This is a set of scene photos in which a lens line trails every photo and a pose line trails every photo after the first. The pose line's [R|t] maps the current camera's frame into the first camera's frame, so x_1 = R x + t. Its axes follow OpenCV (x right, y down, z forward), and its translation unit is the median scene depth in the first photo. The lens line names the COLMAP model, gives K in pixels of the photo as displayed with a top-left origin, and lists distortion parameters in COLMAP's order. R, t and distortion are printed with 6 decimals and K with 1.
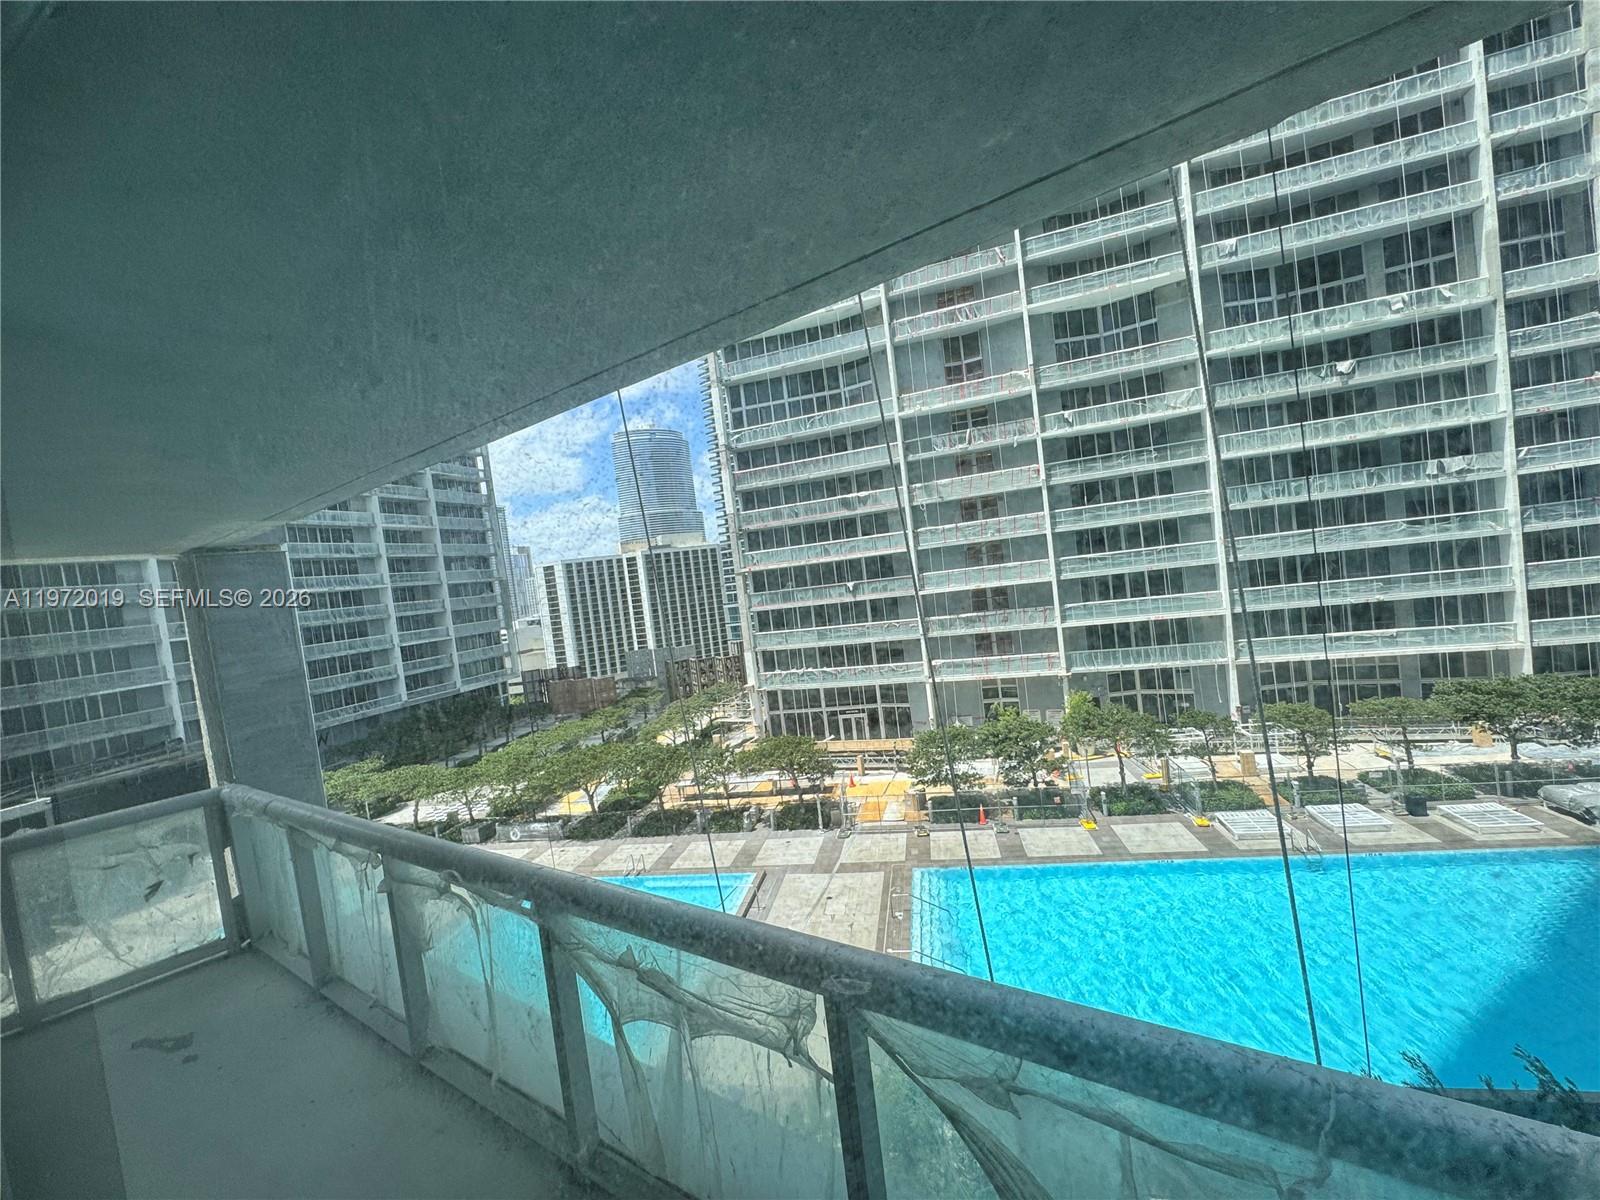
lens RADIAL K [[637.8, 0, 799.2], [0, 637.8, 600.0], [0, 0, 1]] dist [-0.002682, 0.000039]
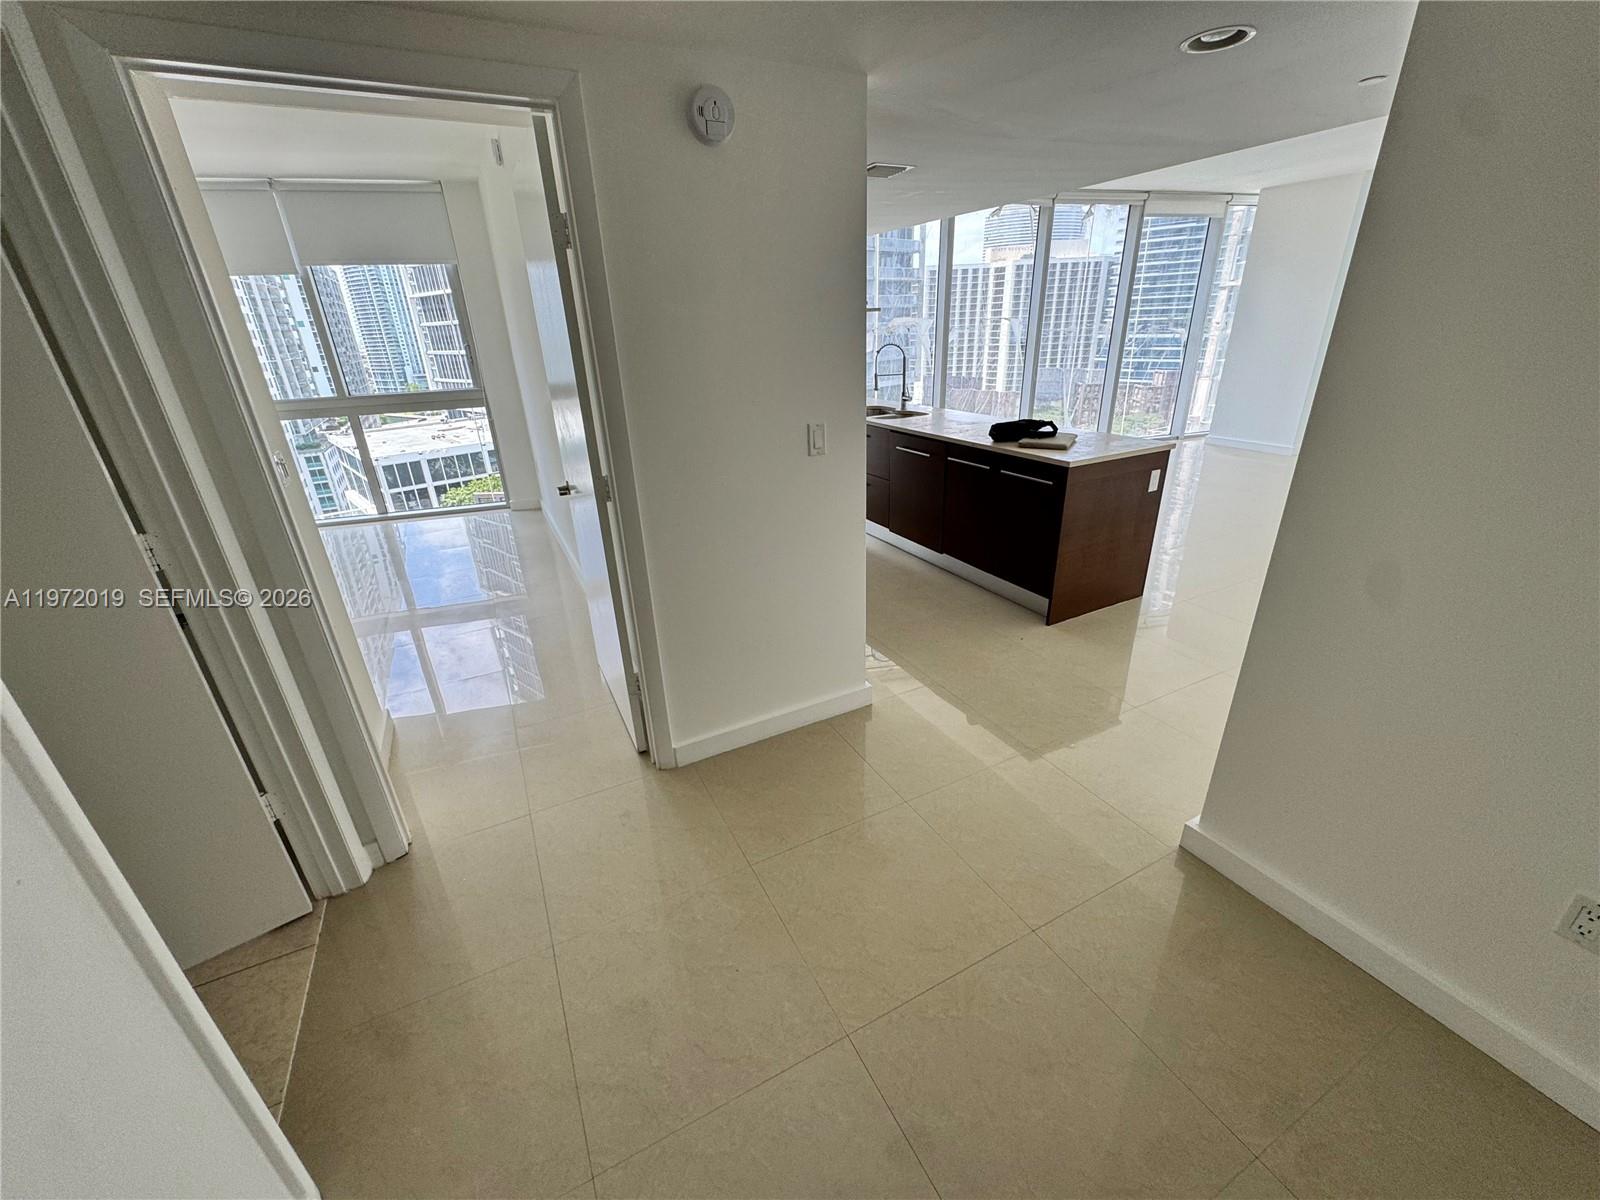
lens RADIAL K [[637.8, 0, 799.2], [0, 637.8, 600.0], [0, 0, 1]] dist [-0.002682, 0.000039]
pose [[0.875015, 0.271990, -0.400464, -0.140869], [-0.088814, 0.903394, 0.419513, 0.033548], [0.475880, -0.331513, 0.814639, -0.163466]]
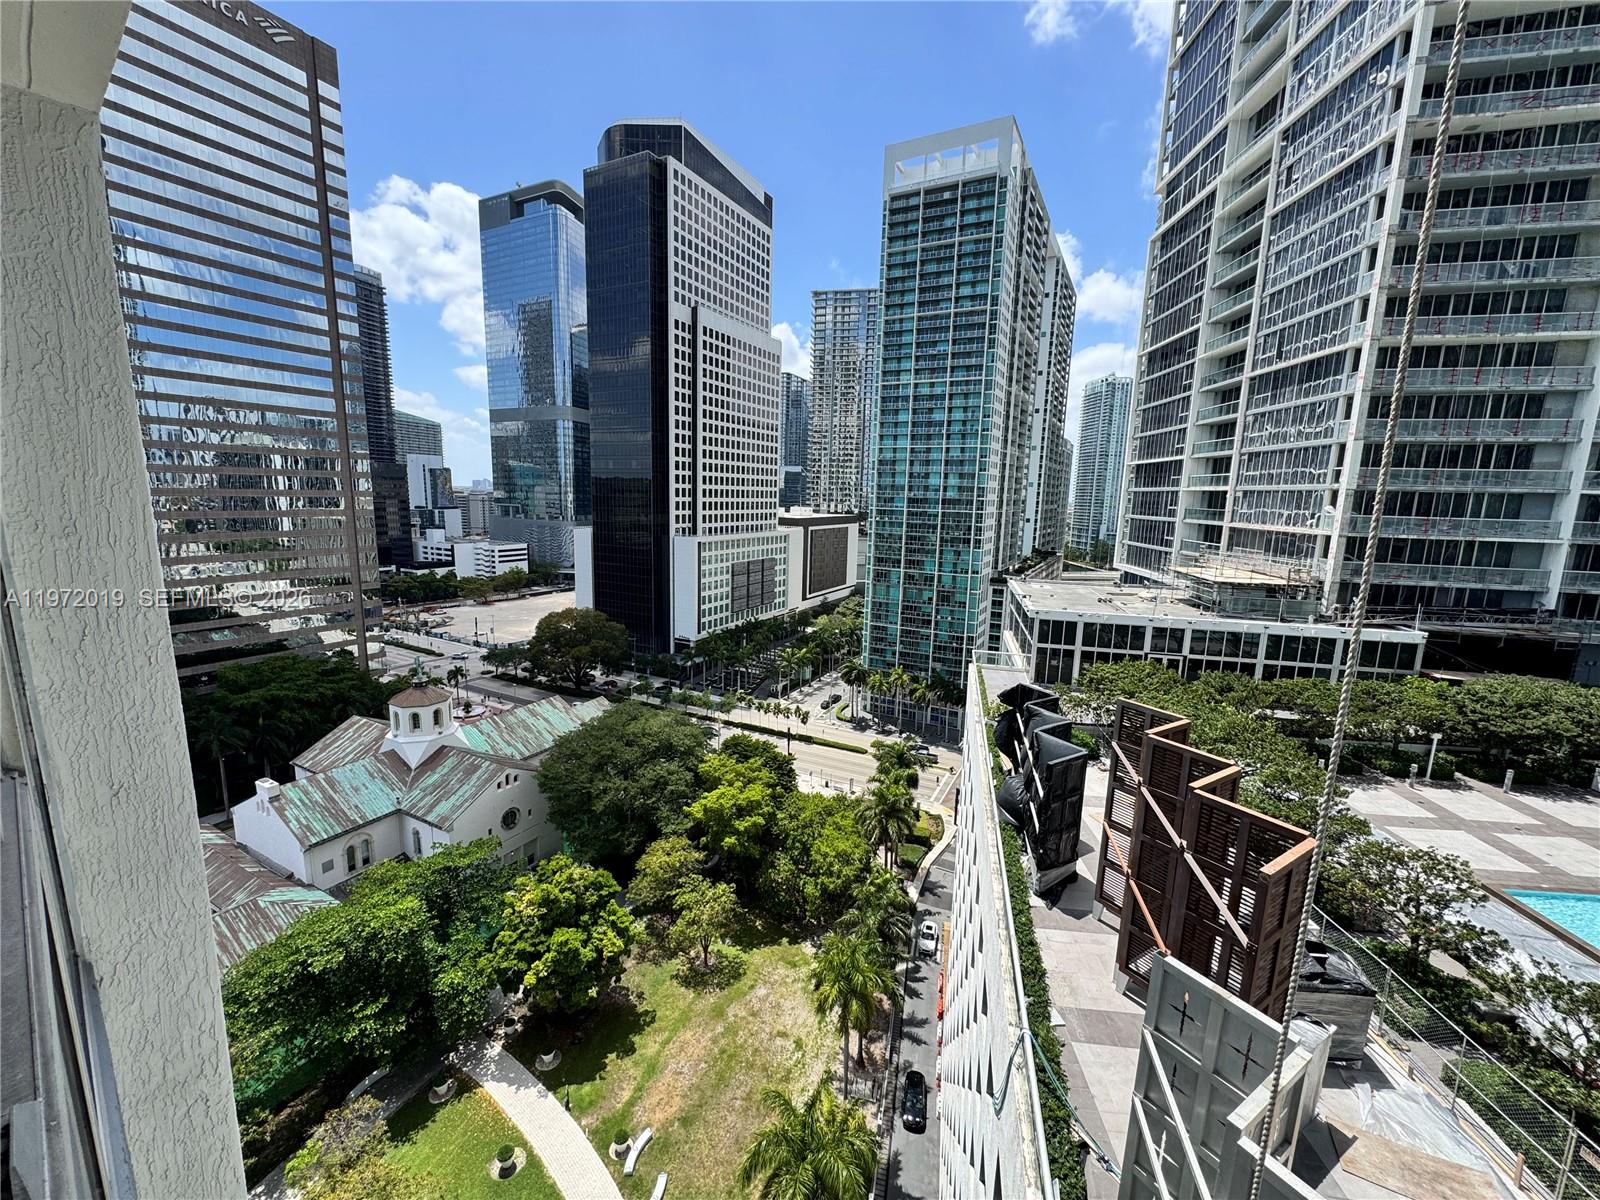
lens RADIAL K [[637.8, 0, 799.2], [0, 637.8, 600.0], [0, 0, 1]] dist [-0.002682, 0.000039]
pose [[0.096828, 0.285735, -0.953404, -0.262038], [-0.076296, 0.957218, 0.279129, 0.044273], [0.992373, 0.045713, 0.114486, -0.083689]]
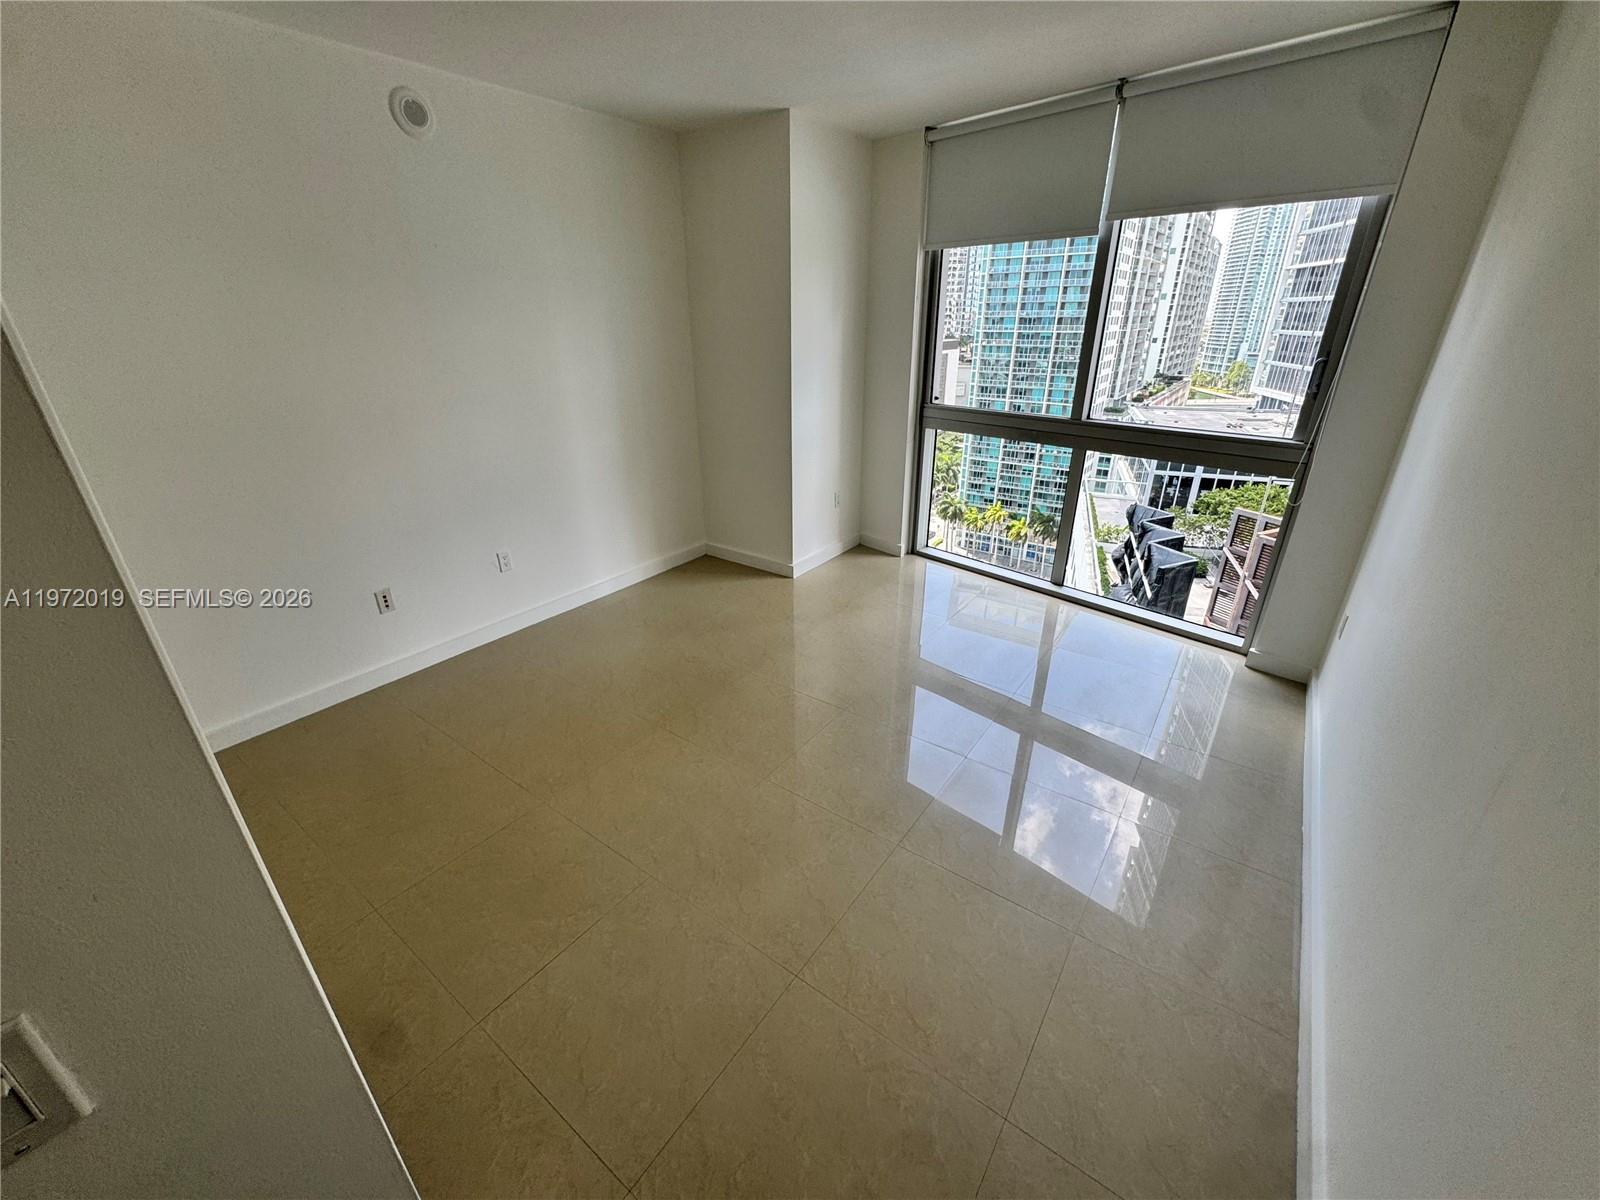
lens RADIAL K [[637.8, 0, 799.2], [0, 637.8, 600.0], [0, 0, 1]] dist [-0.002682, 0.000039]
pose [[-0.029955, 0.514339, -0.857064, -0.190089], [-0.028368, 0.856666, 0.515092, 0.035410], [0.999149, 0.039743, -0.011071, -0.128979]]
